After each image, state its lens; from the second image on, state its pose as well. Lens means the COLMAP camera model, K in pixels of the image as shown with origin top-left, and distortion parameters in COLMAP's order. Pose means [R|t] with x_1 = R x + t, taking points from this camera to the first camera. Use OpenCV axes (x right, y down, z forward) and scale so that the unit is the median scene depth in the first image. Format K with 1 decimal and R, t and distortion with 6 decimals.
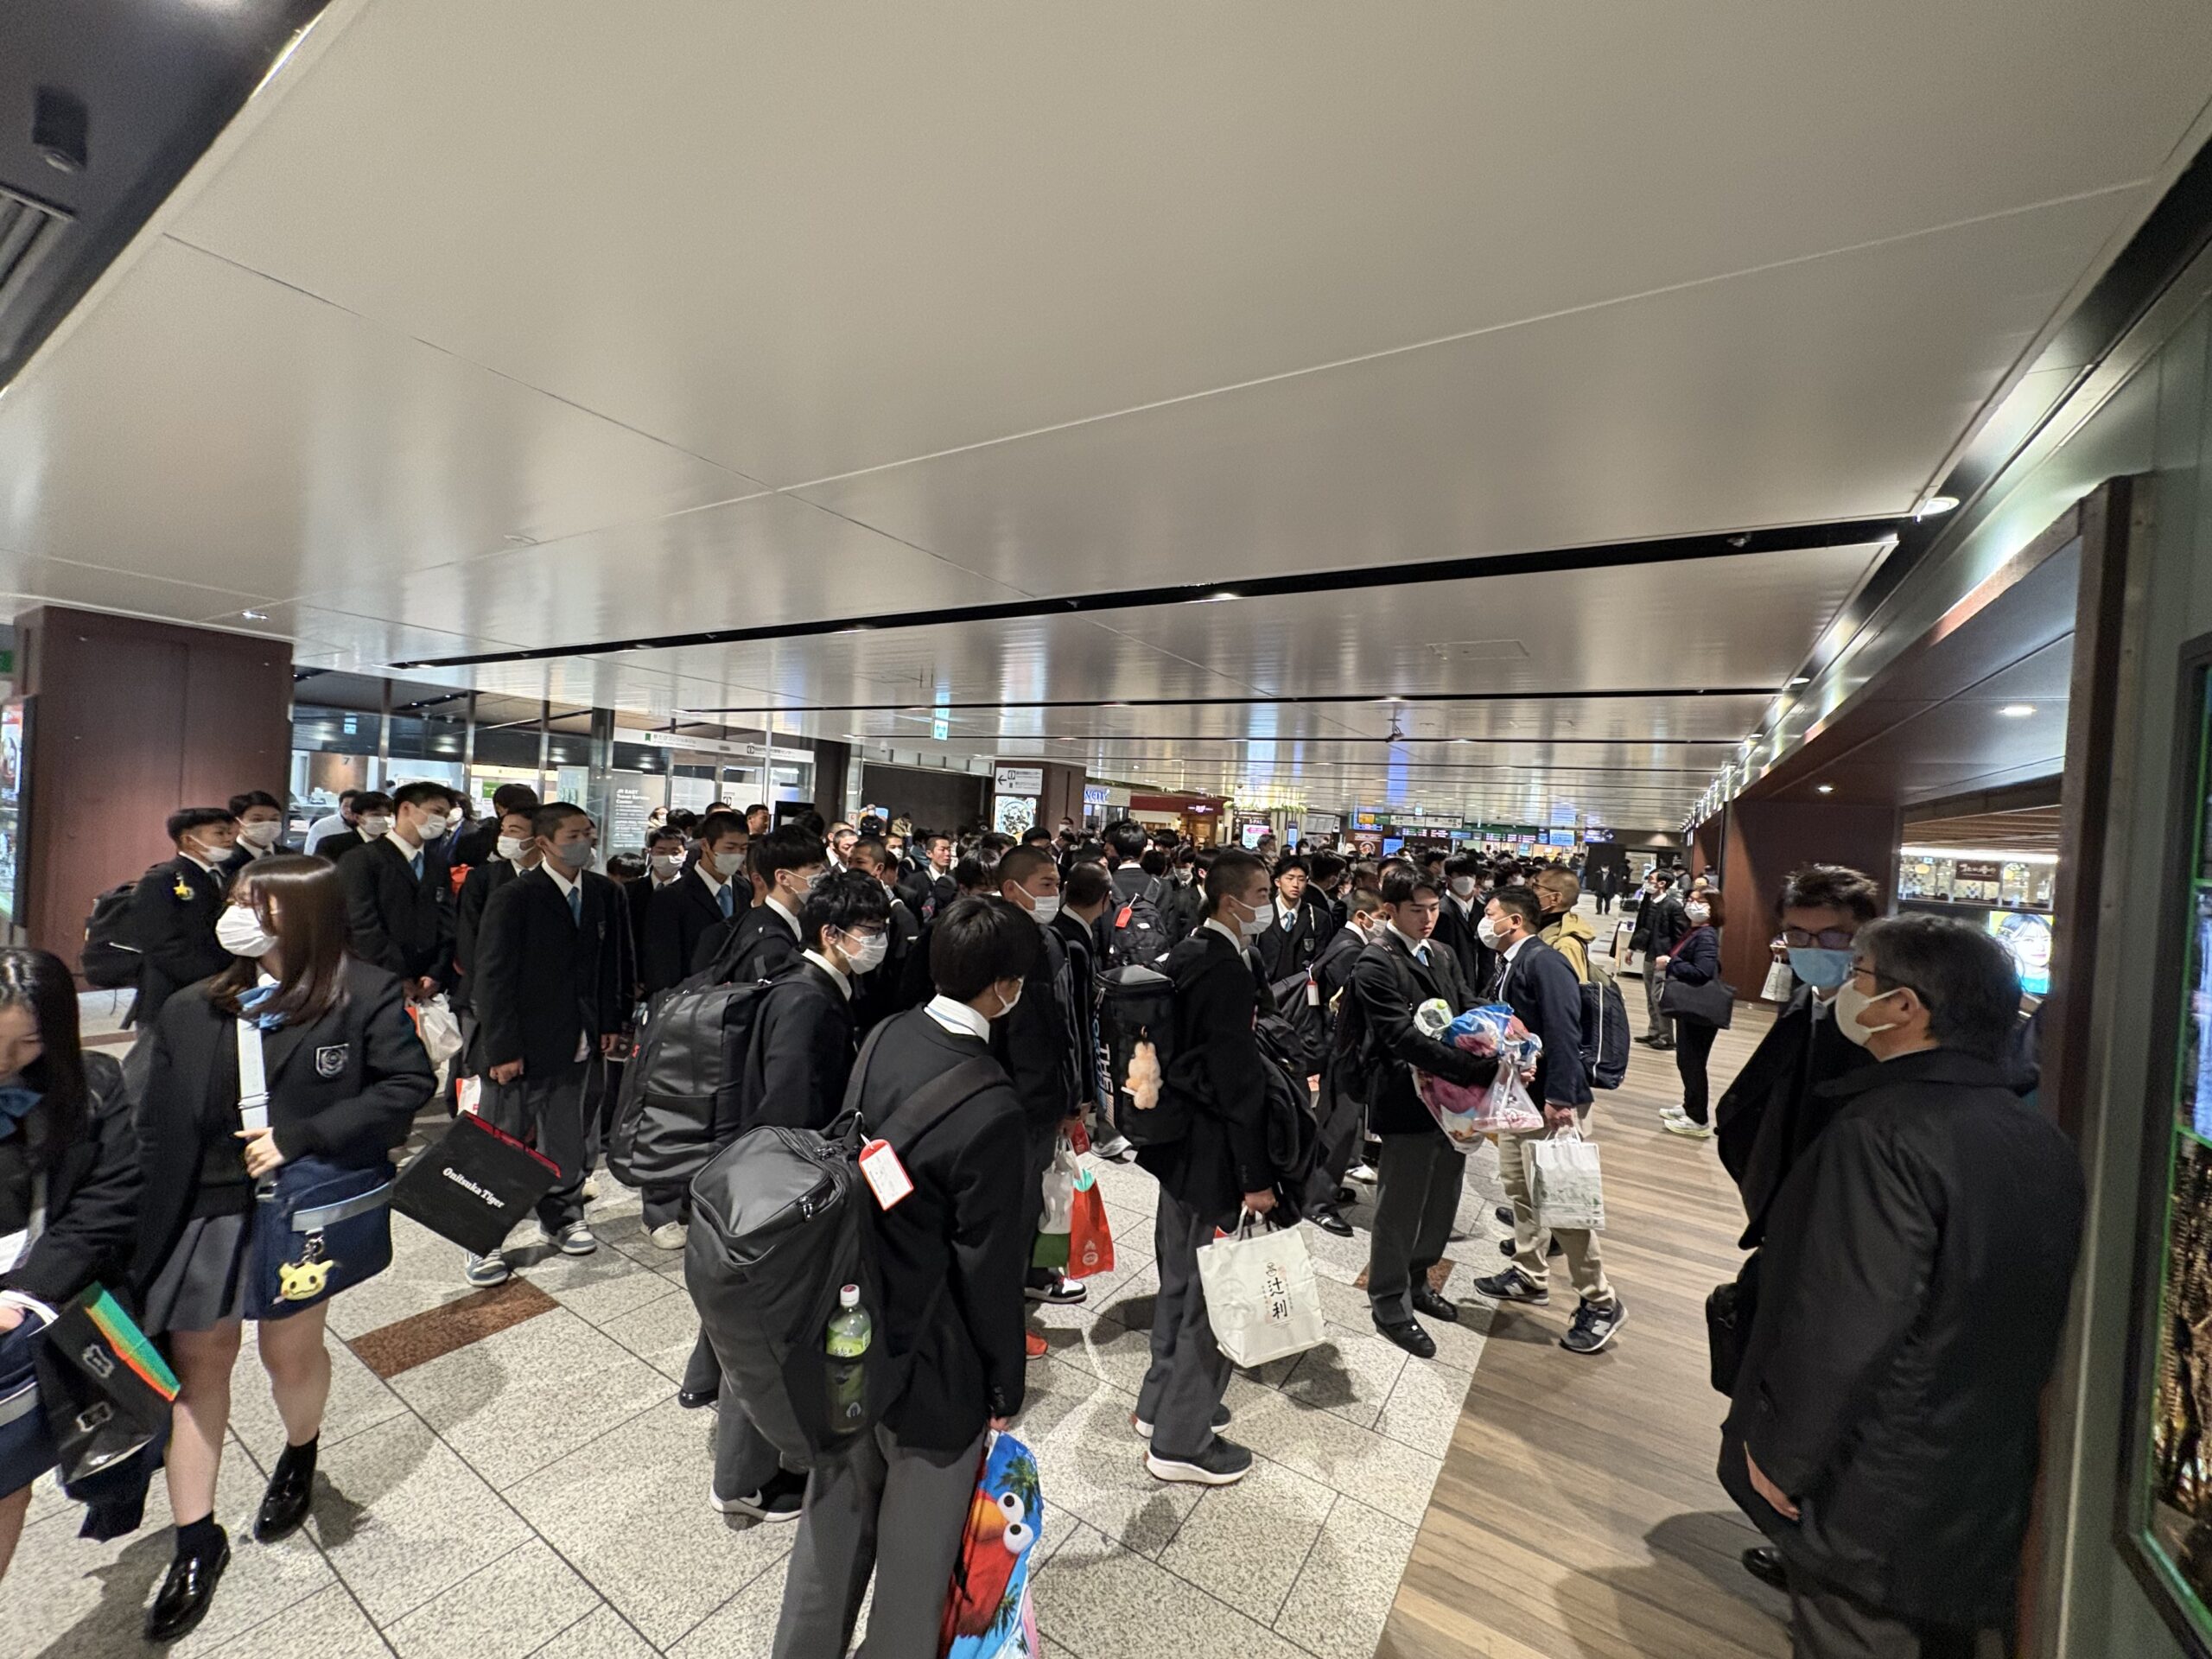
lens RADIAL K [[903.6, 0, 1082.5], [0, 903.6, 829.3], [0, 0, 1]] dist [-0.000356, 0.000038]
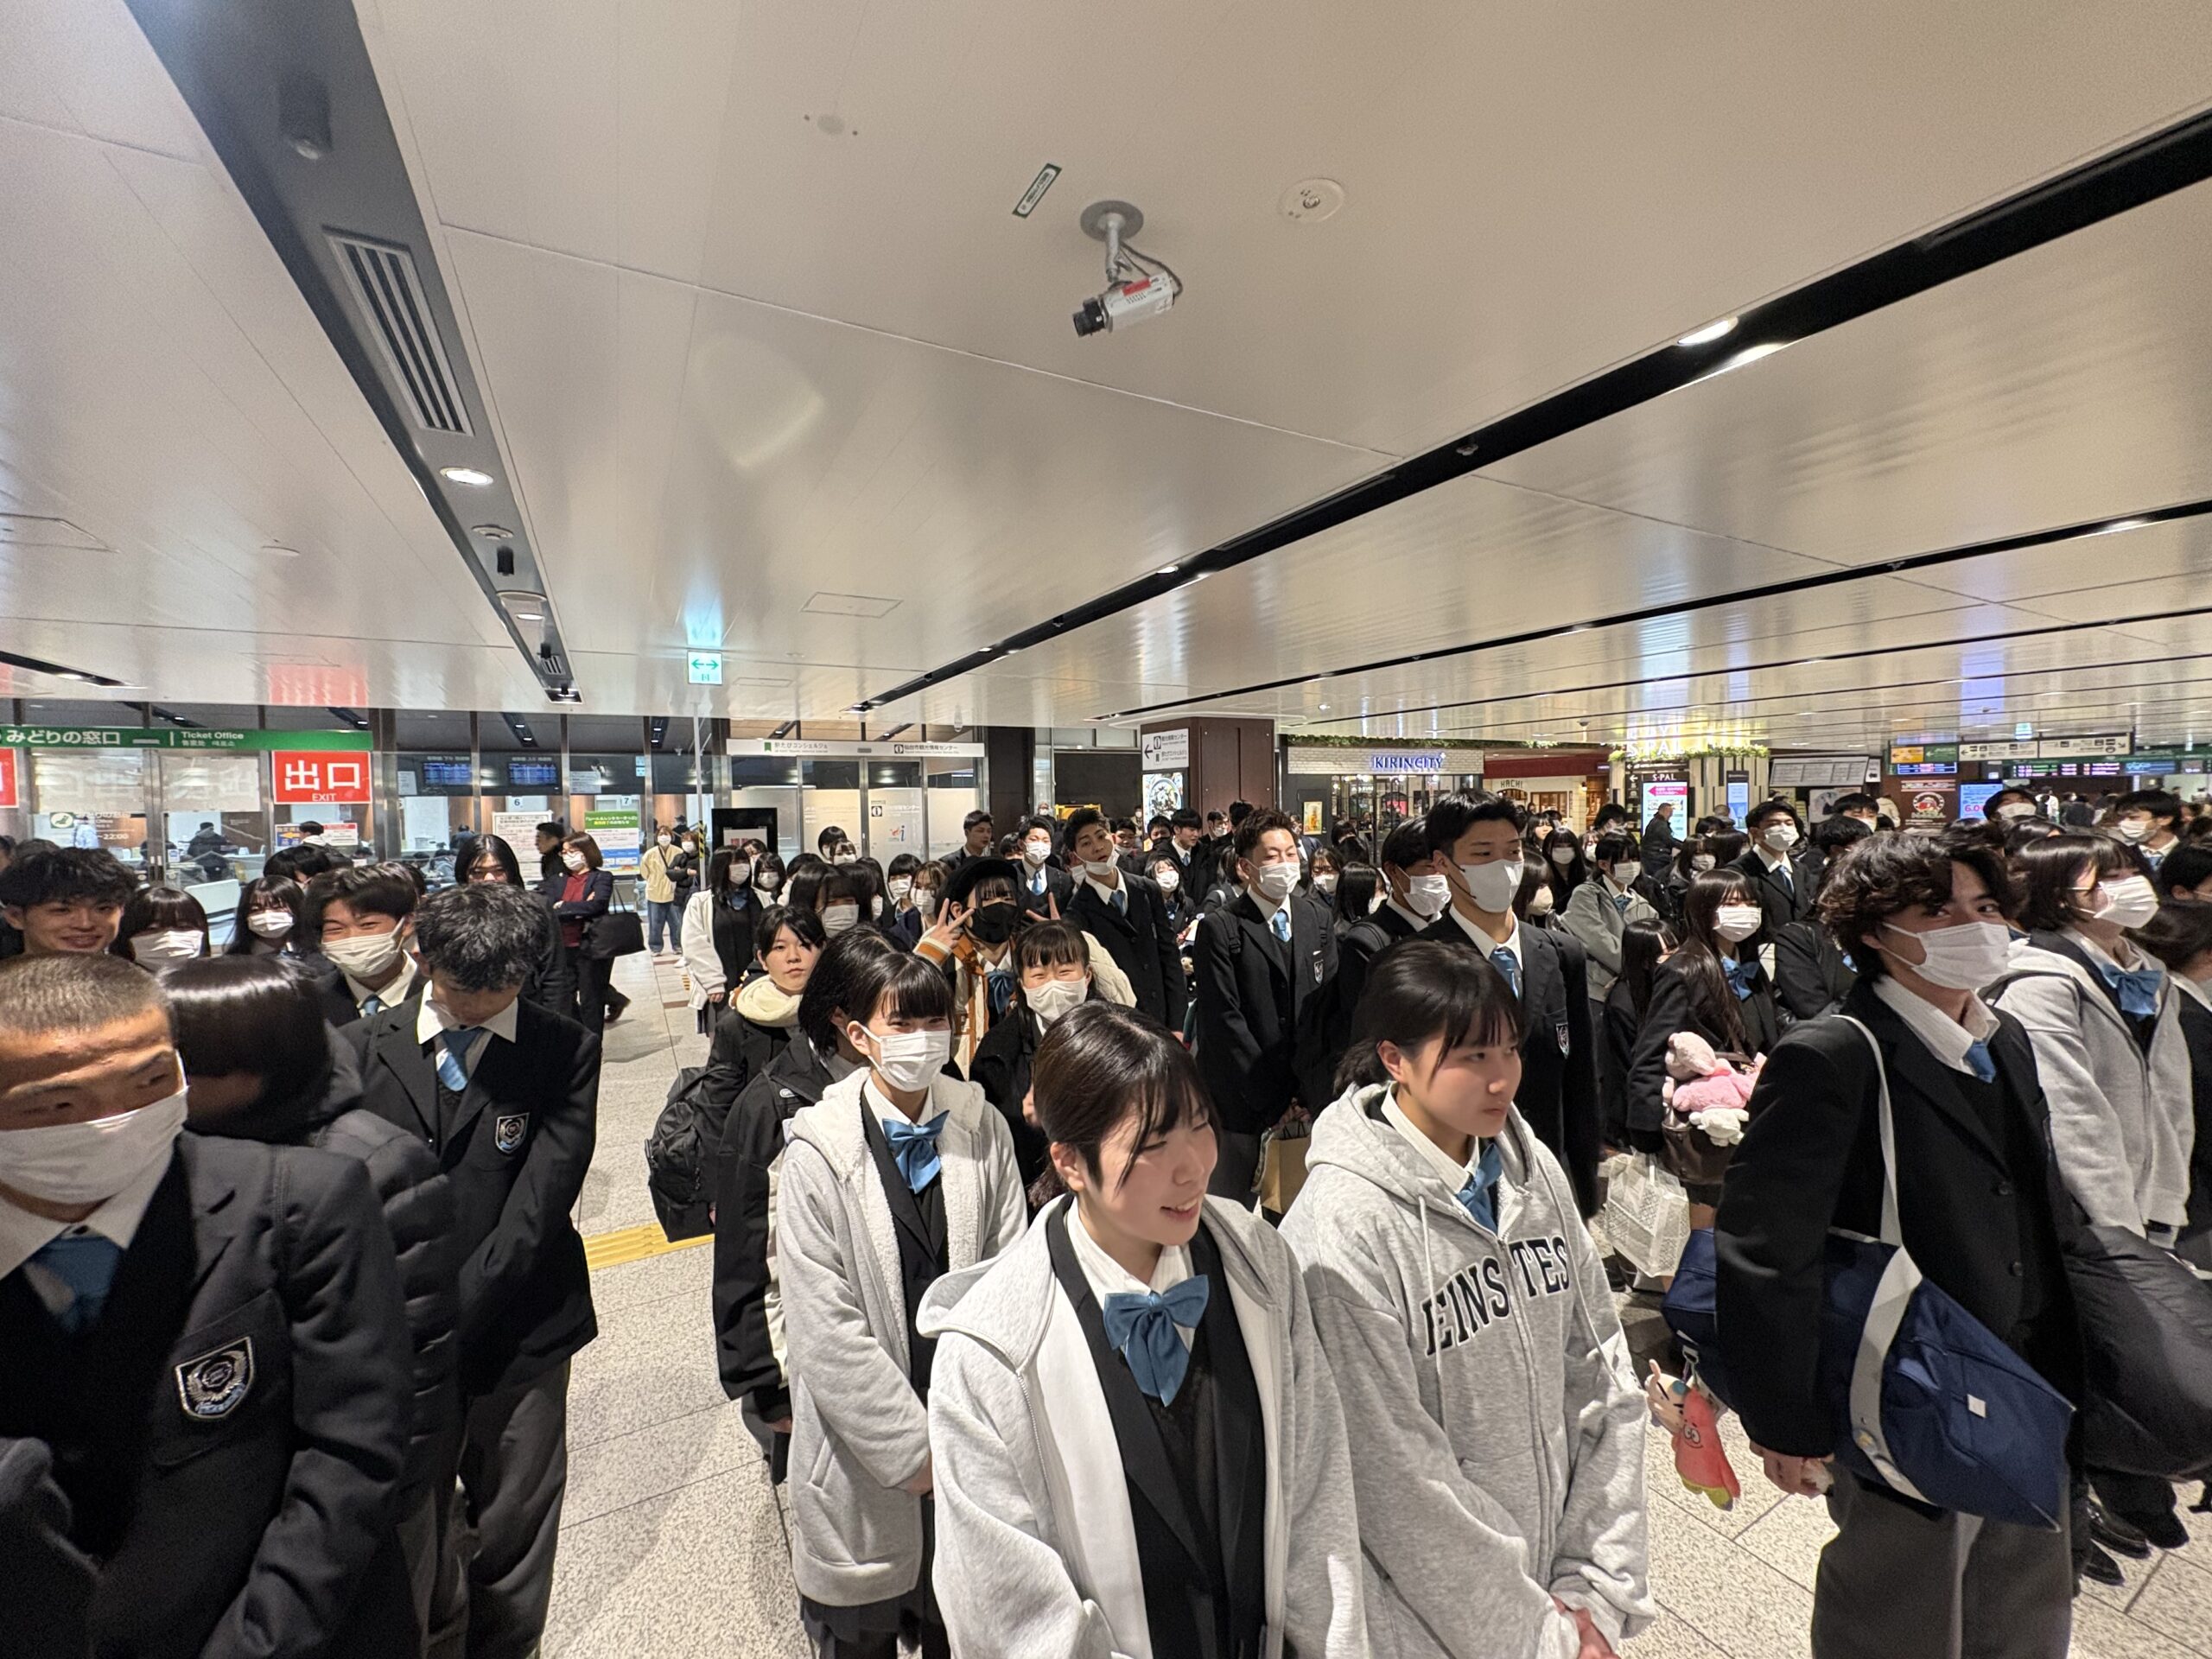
lens RADIAL K [[903.6, 0, 1117.1], [0, 903.6, 825.4], [0, 0, 1]] dist [-0.000356, 0.000038]
pose [[0.873103, -0.069492, -0.482557, 0.191265], [0.069335, 0.997428, -0.018189, 0.011633], [0.482580, -0.017577, 0.875676, 0.316031]]
